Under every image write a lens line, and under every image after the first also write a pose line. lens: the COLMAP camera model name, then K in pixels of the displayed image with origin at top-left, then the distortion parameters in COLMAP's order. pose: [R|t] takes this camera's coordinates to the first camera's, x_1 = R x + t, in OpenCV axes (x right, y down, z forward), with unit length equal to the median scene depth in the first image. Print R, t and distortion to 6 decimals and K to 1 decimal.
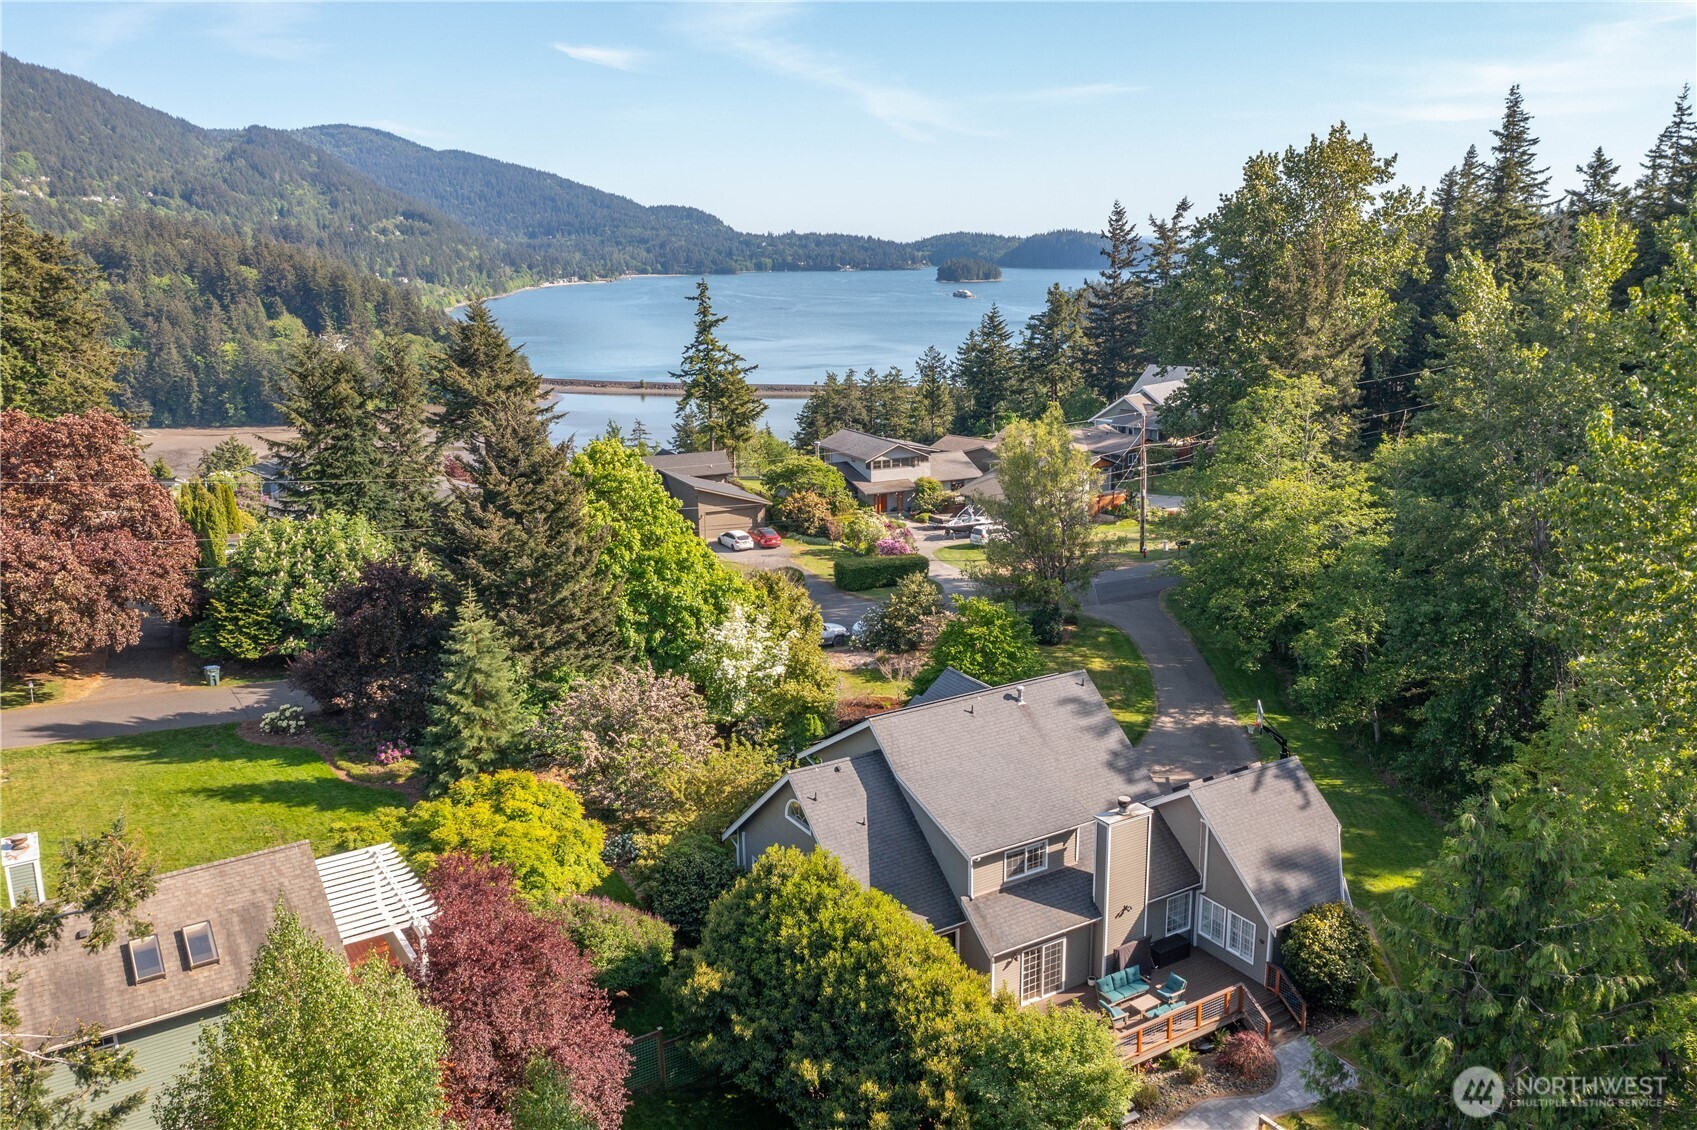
lens RADIAL K [[1329.0, 0, 842.6], [0, 1329.0, 560.6], [0, 0, 1]] dist [-0.022310, 0.013509]
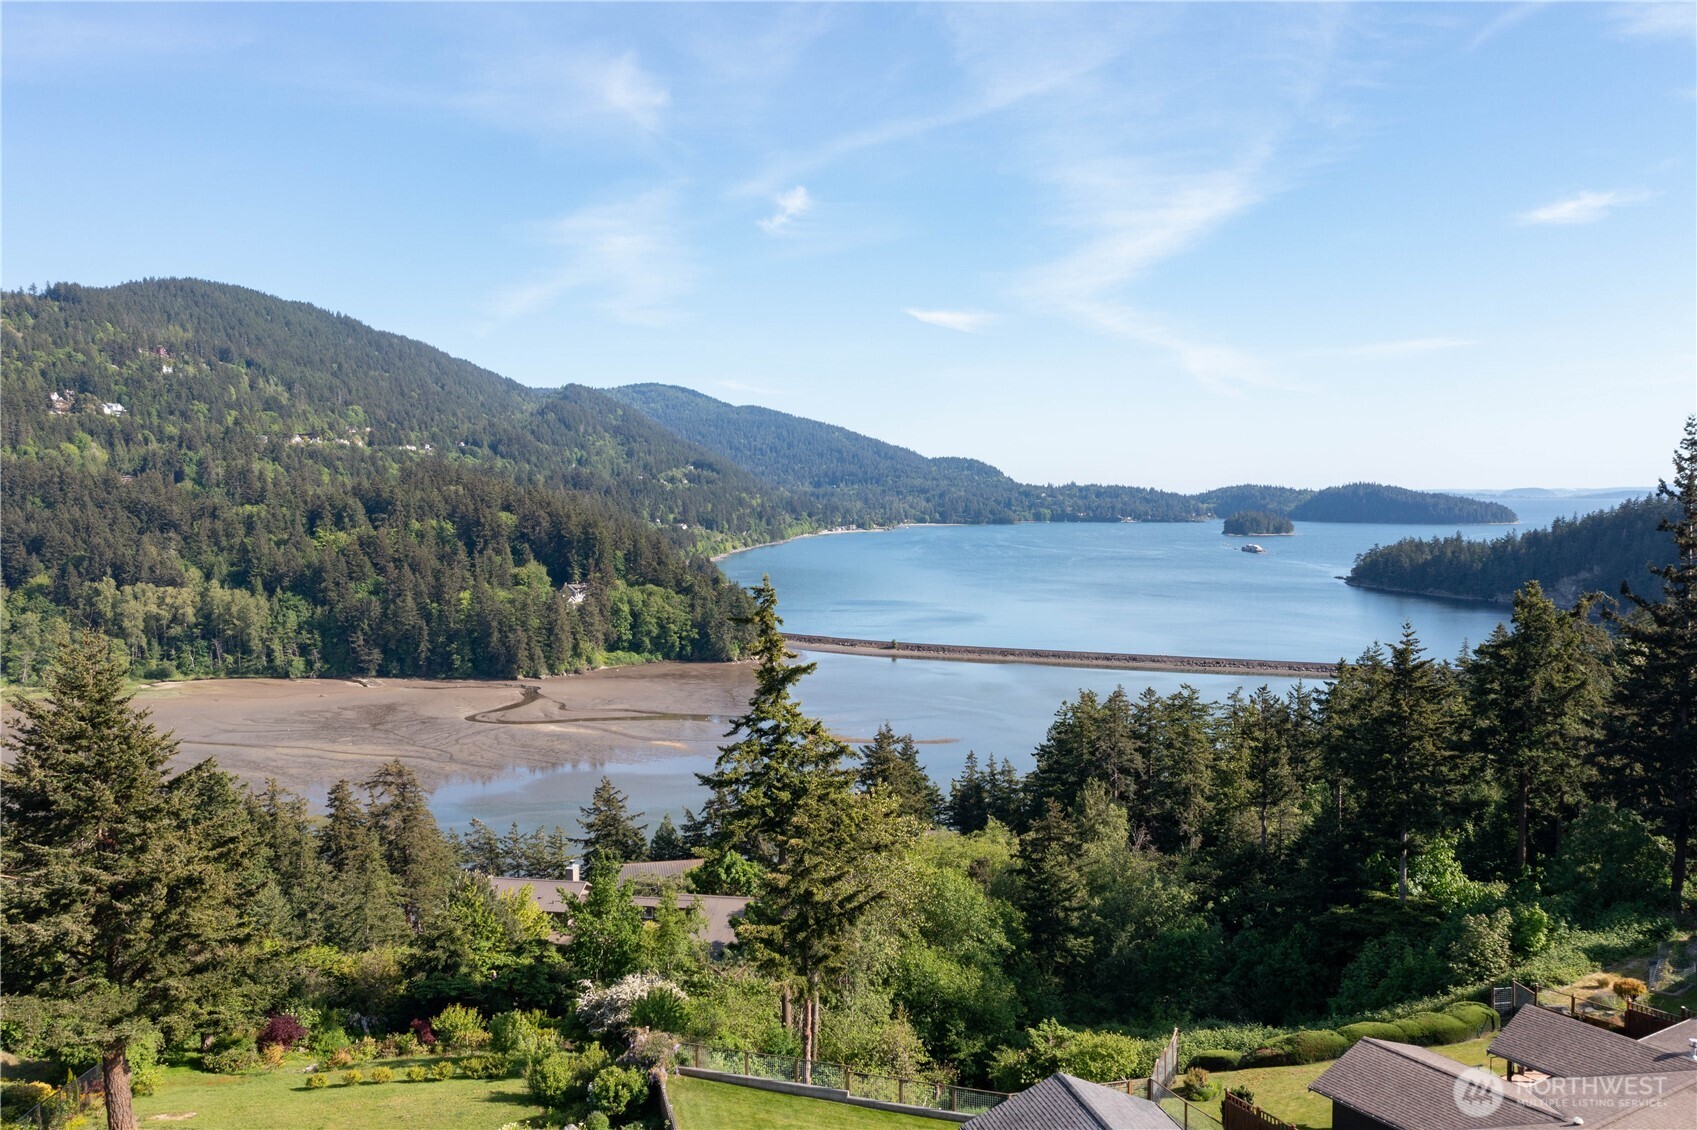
lens RADIAL K [[1329.0, 0, 844.0], [0, 1329.0, 570.4], [0, 0, 1]] dist [-0.022310, 0.013509]
pose [[0.978444, 0.019124, -0.205624, 0.002557], [-0.055029, 0.983846, -0.170351, -0.027767], [0.199044, 0.177995, 0.963690, 0.113487]]
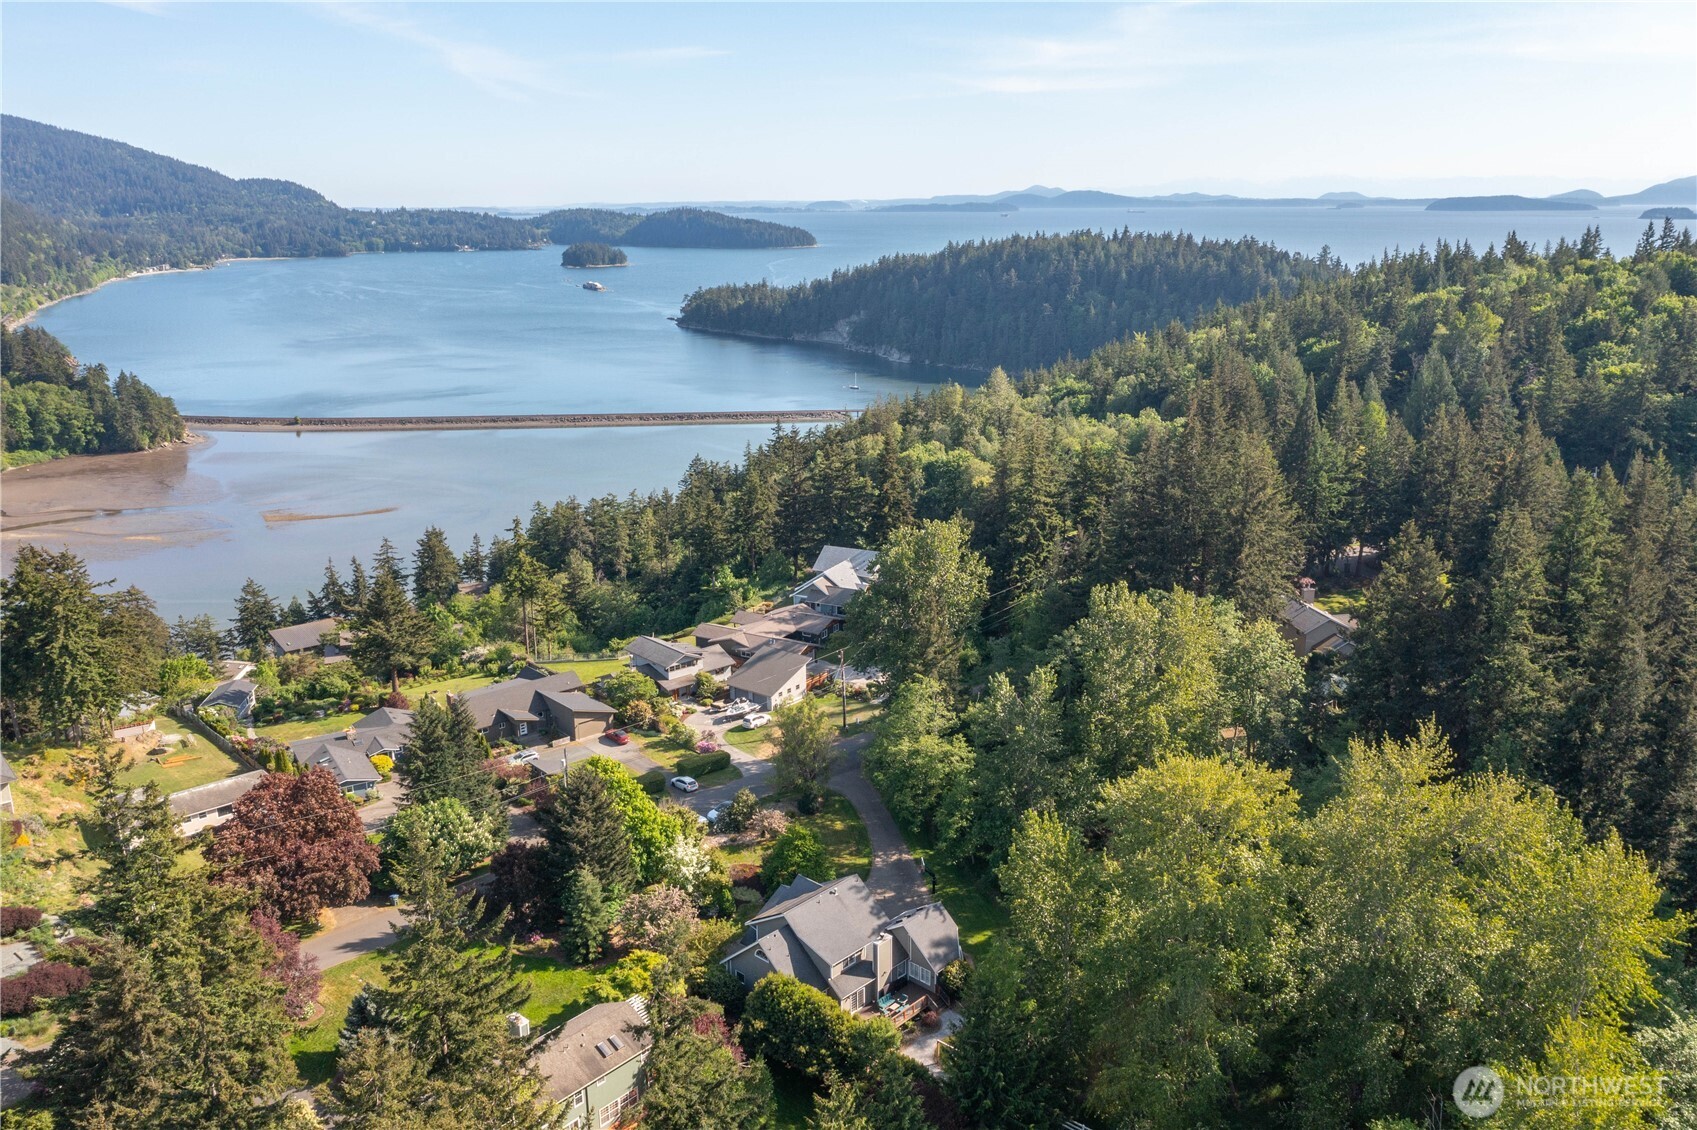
lens RADIAL K [[1329.0, 0, 841.7], [0, 1329.0, 558.3], [0, 0, 1]] dist [-0.022310, 0.013509]
pose [[0.961515, -0.067257, 0.266392, -0.030173], [0.061035, 0.997636, 0.031576, -0.037936], [-0.267886, -0.014102, 0.963348, -0.088926]]
